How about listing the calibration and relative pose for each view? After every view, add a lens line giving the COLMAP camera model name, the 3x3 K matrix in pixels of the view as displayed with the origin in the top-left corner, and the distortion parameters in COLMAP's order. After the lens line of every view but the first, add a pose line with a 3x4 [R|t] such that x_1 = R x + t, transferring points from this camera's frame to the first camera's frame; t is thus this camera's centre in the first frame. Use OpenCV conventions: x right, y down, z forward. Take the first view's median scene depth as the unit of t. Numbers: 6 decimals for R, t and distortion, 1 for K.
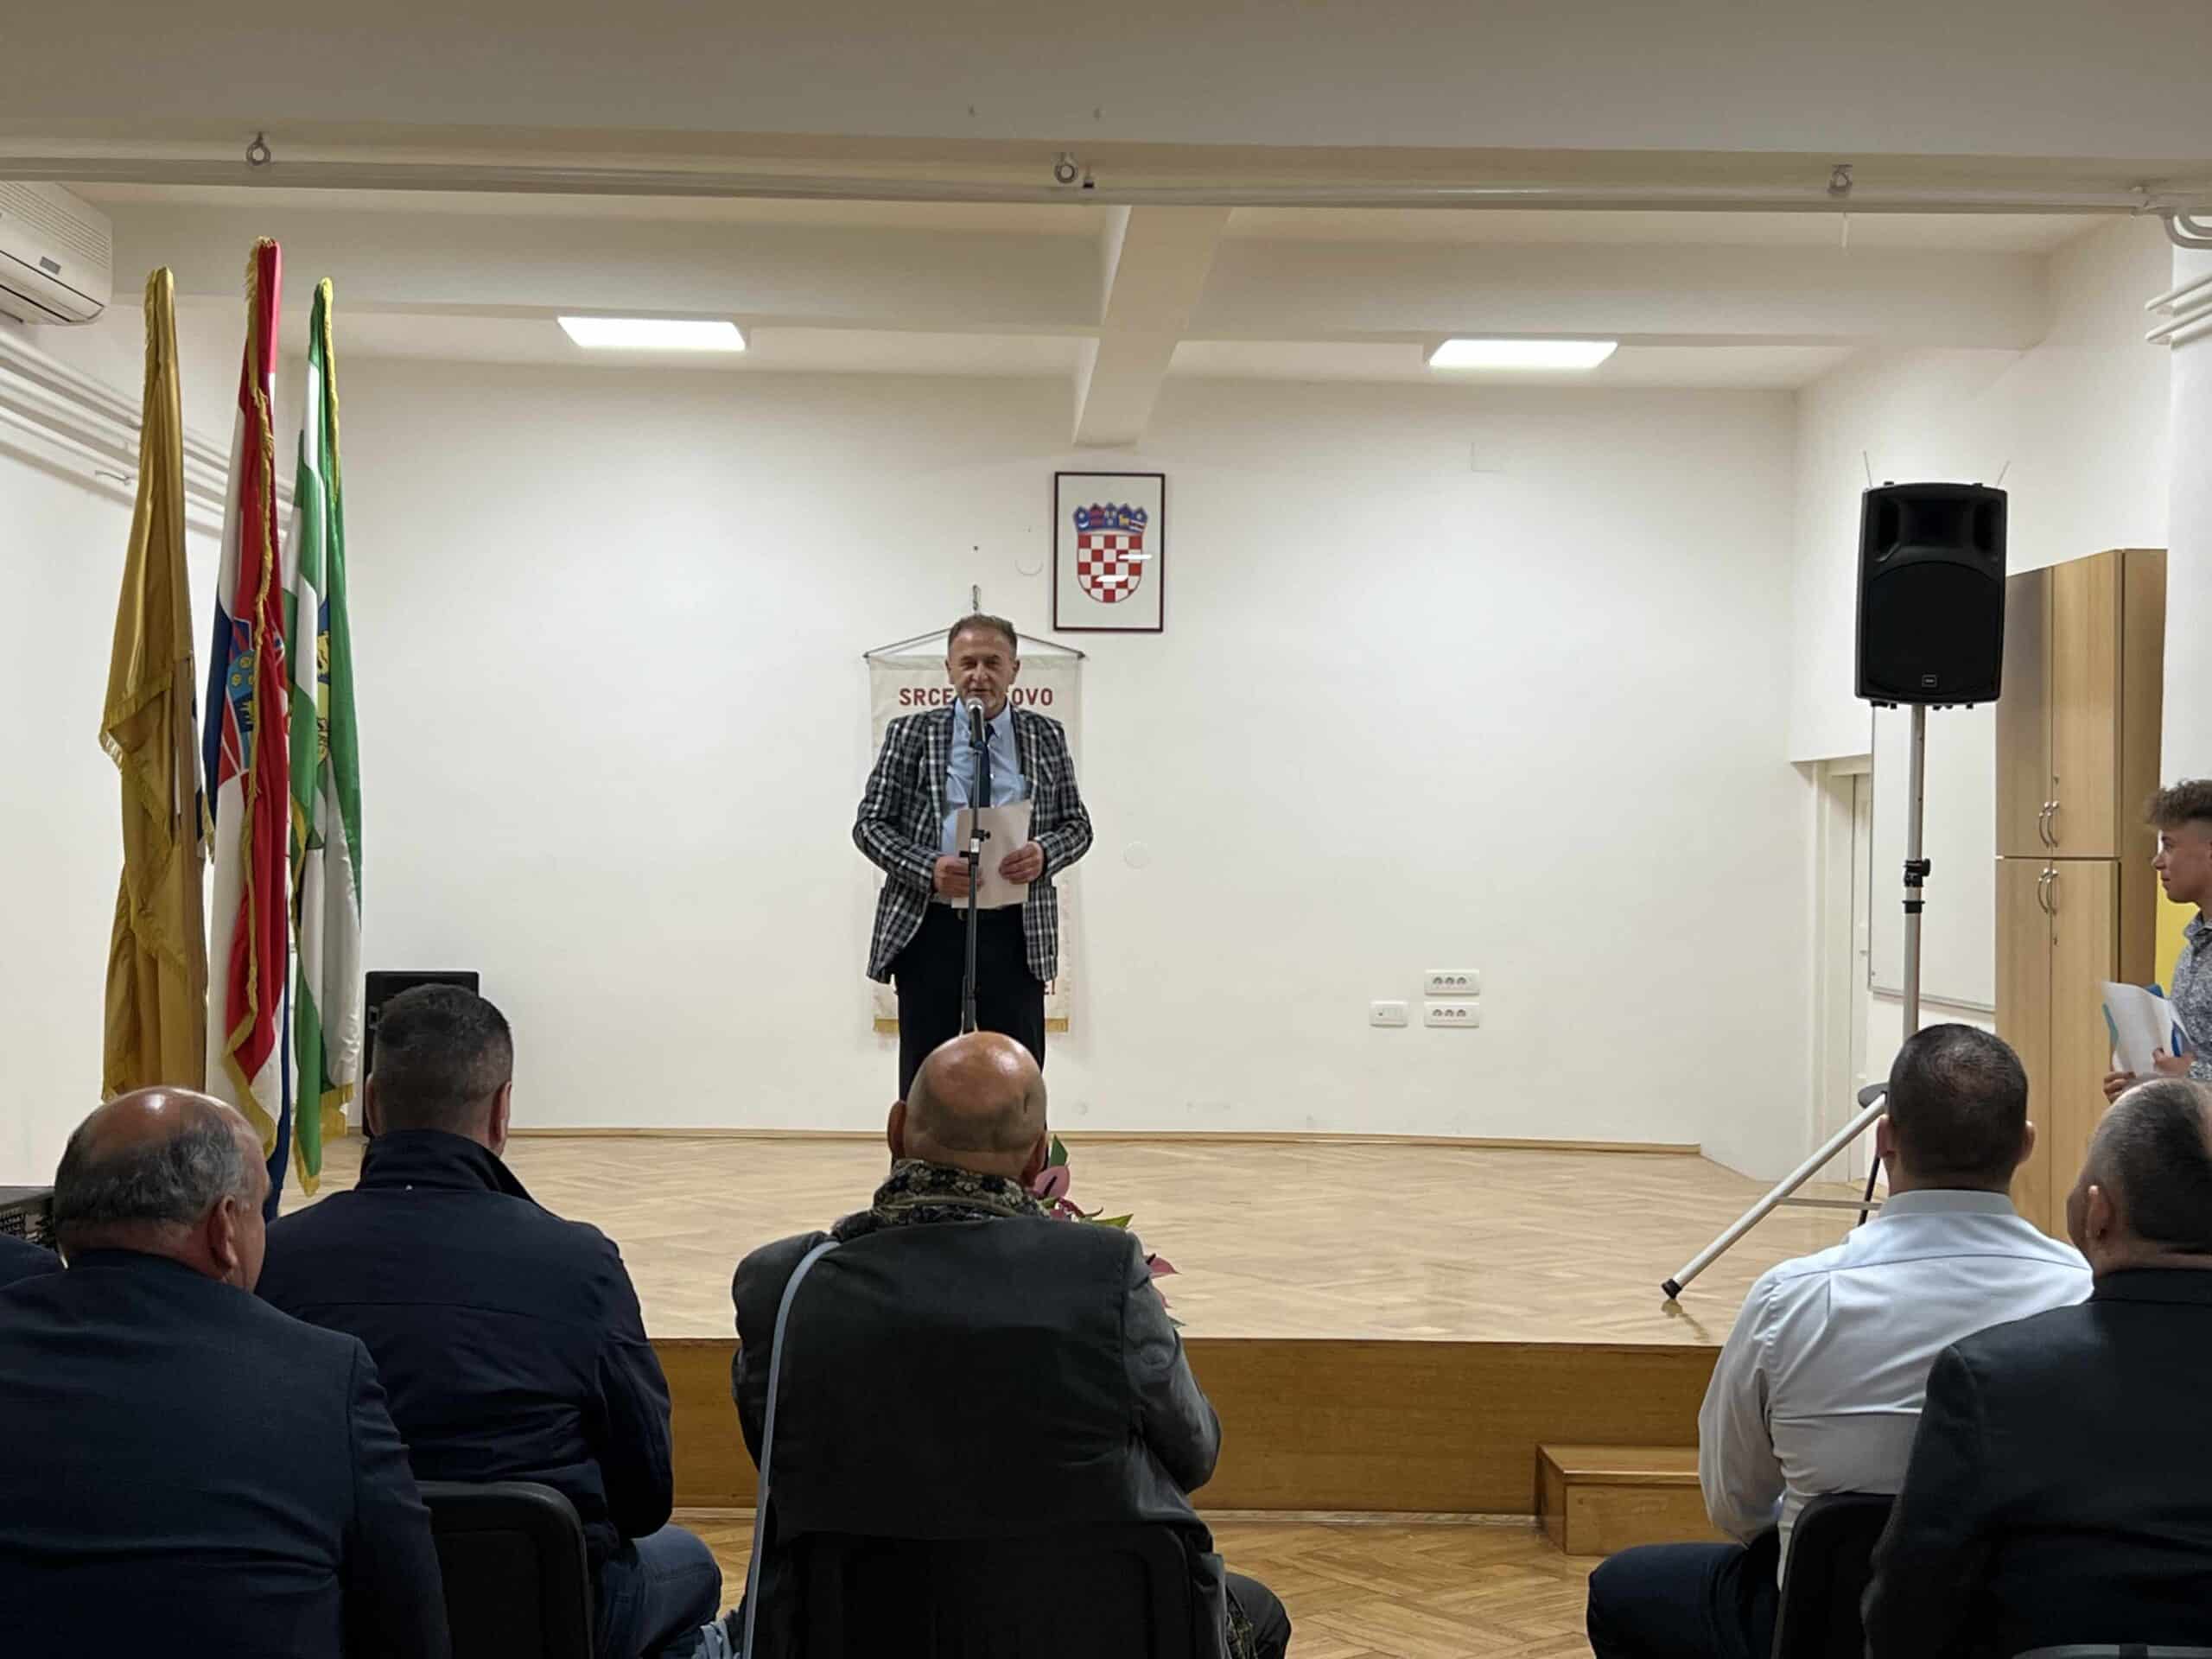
lens RADIAL K [[3077.2, 0, 1106.0], [0, 3077.2, 829.5], [0, 0, 1]] dist [-0.027475, -0.130493]
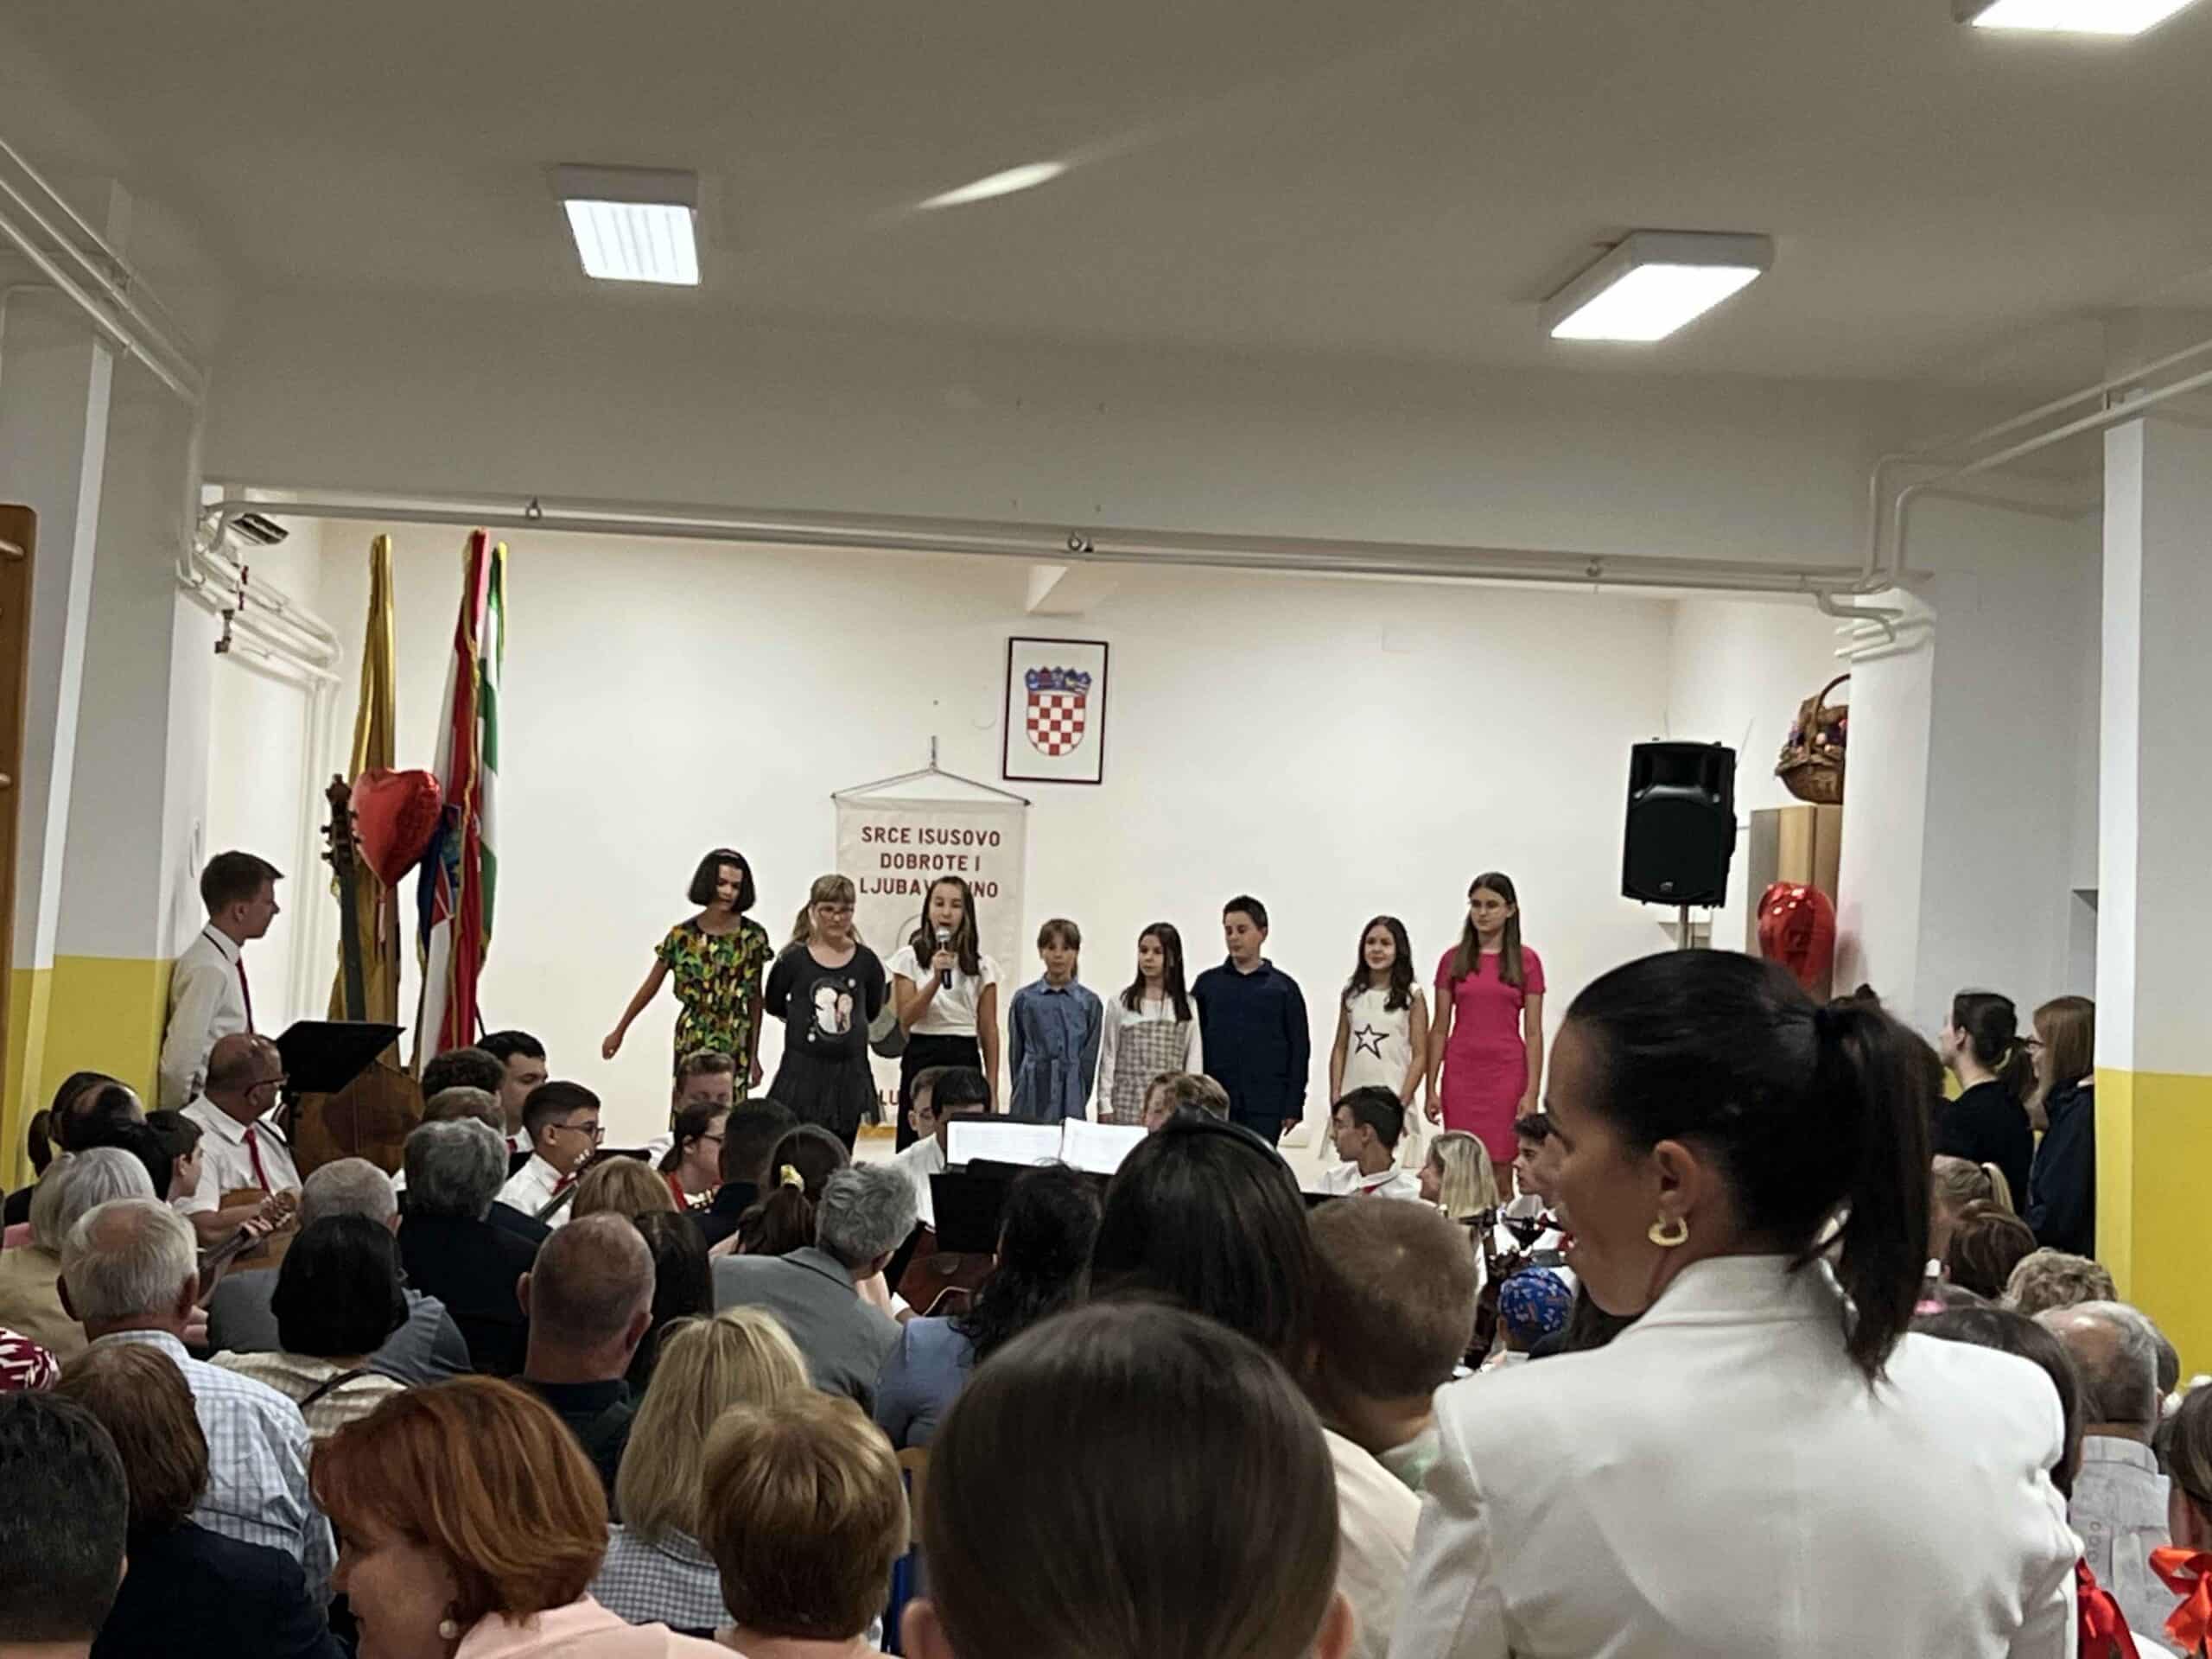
lens RADIAL K [[4394.4, 0, 1110.3], [0, 4394.4, 870.3], [0, 0, 1]] dist [0.160780, 0.122705]
pose [[0.998673, 0.036114, 0.036705, -0.054114], [-0.035817, 0.999320, -0.008710, -0.029810], [-0.036994, 0.007384, 0.999288, -0.893242]]
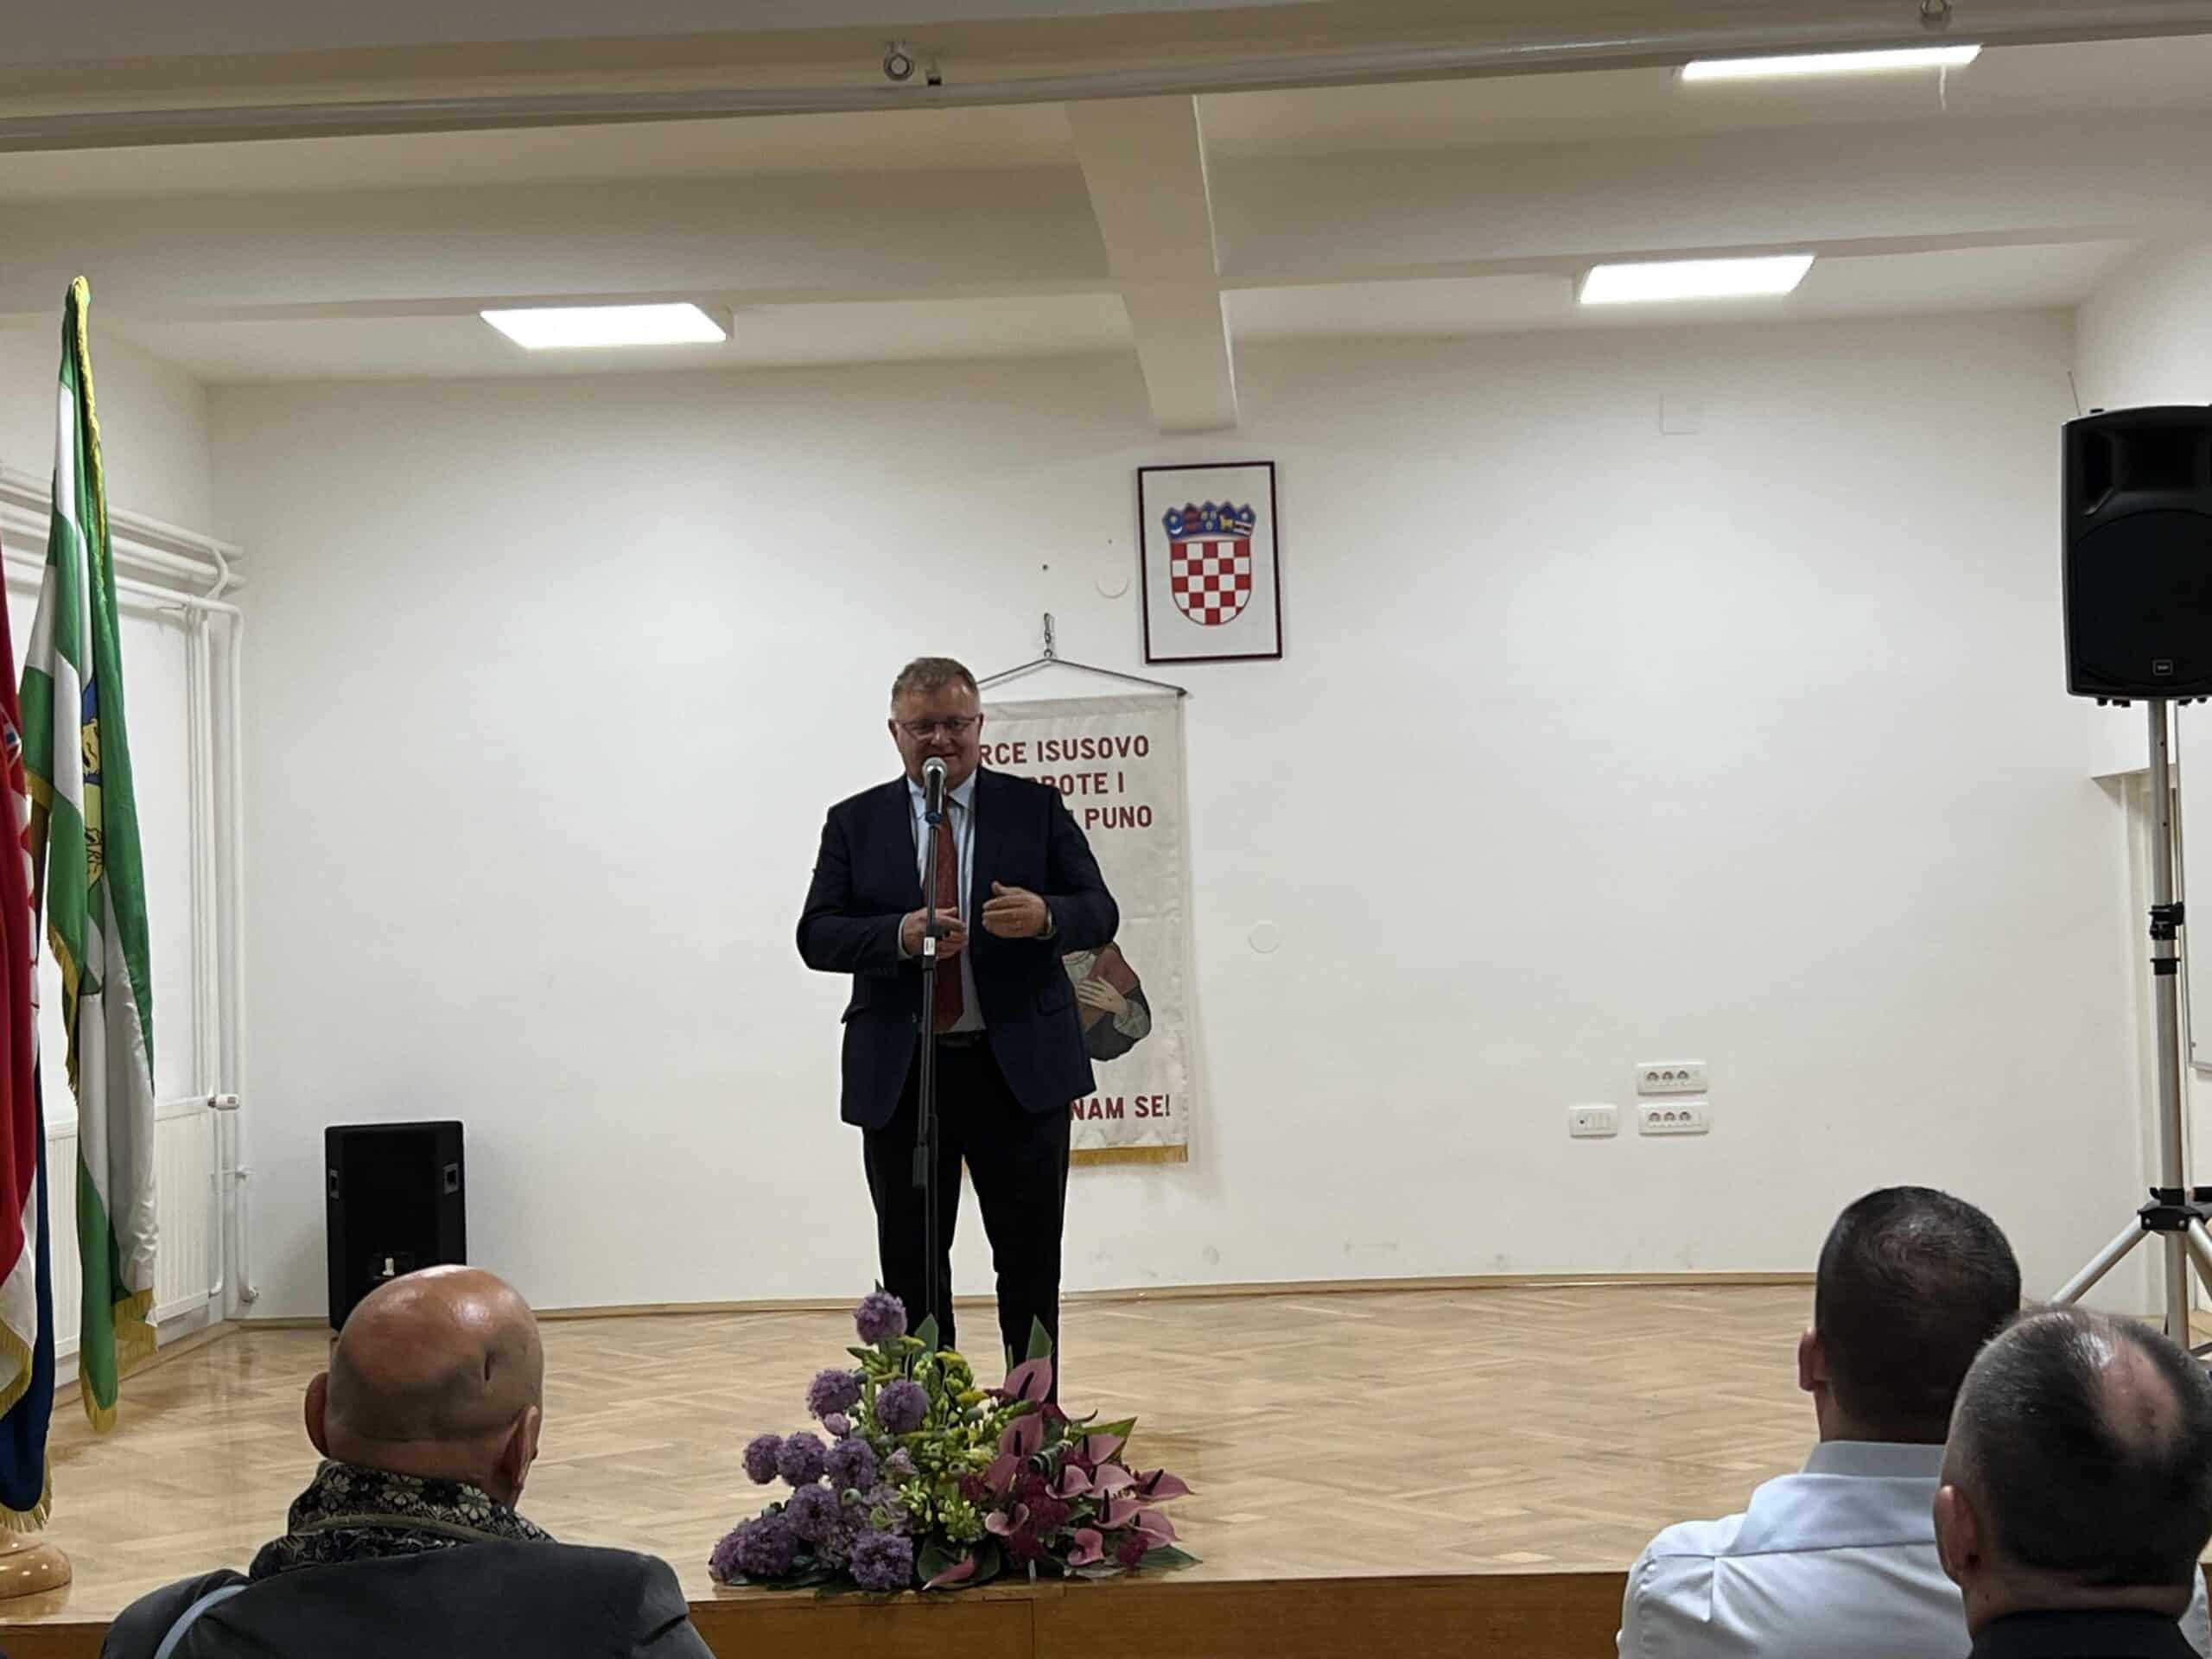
lens RADIAL K [[3585.8, 0, 1106.0], [0, 3585.8, 829.5], [0, 0, 1]] dist [-0.029618, -0.007698]
pose [[0.994389, -0.051944, -0.092154, 0.086799], [0.050227, 0.998520, -0.020856, -0.003533], [0.093101, 0.016110, 0.995526, 0.100436]]
